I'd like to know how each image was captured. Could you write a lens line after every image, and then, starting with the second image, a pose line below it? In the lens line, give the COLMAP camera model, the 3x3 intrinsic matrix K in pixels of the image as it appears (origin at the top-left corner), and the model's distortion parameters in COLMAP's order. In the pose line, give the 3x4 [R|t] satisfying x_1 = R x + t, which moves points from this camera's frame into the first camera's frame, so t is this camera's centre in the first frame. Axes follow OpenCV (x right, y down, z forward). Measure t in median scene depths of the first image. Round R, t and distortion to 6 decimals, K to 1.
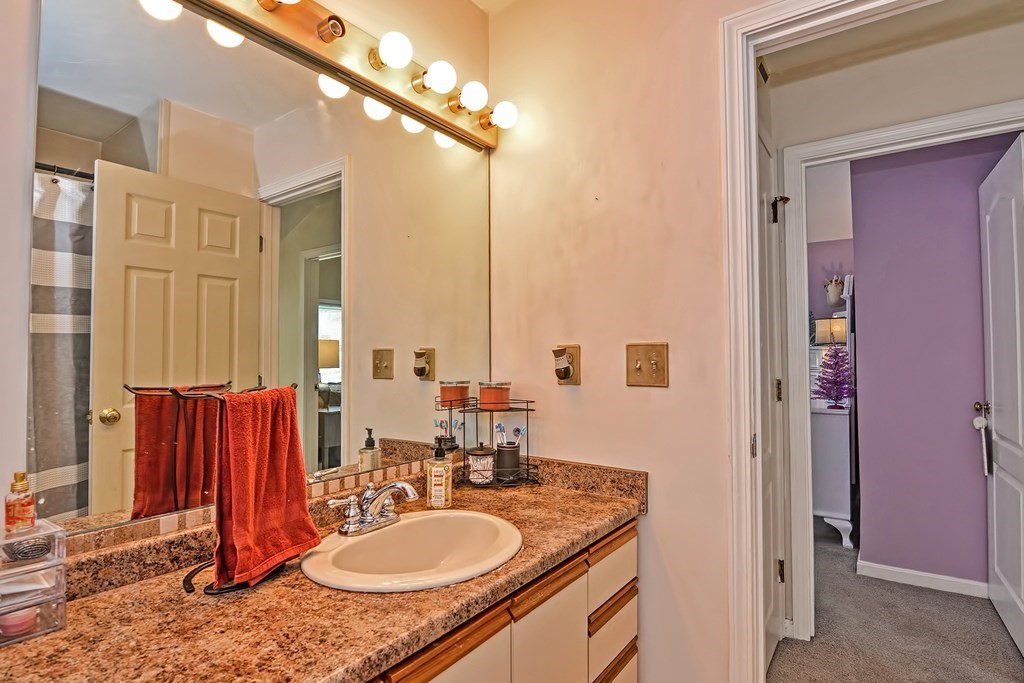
lens RADIAL K [[524.5, 0, 515.2], [0, 524.5, 345.3], [0, 0, 1]] dist [0.002629, -0.016023]
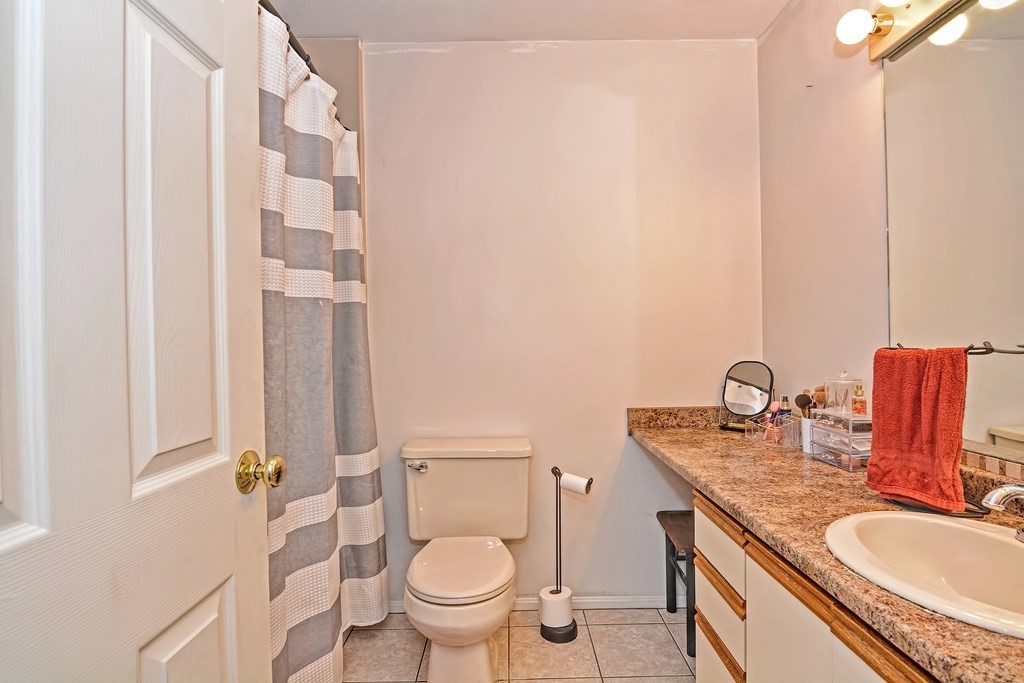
lens RADIAL K [[524.5, 0, 515.2], [0, 524.5, 345.3], [0, 0, 1]] dist [0.002629, -0.016023]
pose [[-0.770522, 0.019681, -0.637110, 0.979311], [-0.001400, 0.999469, 0.032567, 0.050259], [0.637412, 0.025985, -0.770085, 1.414043]]
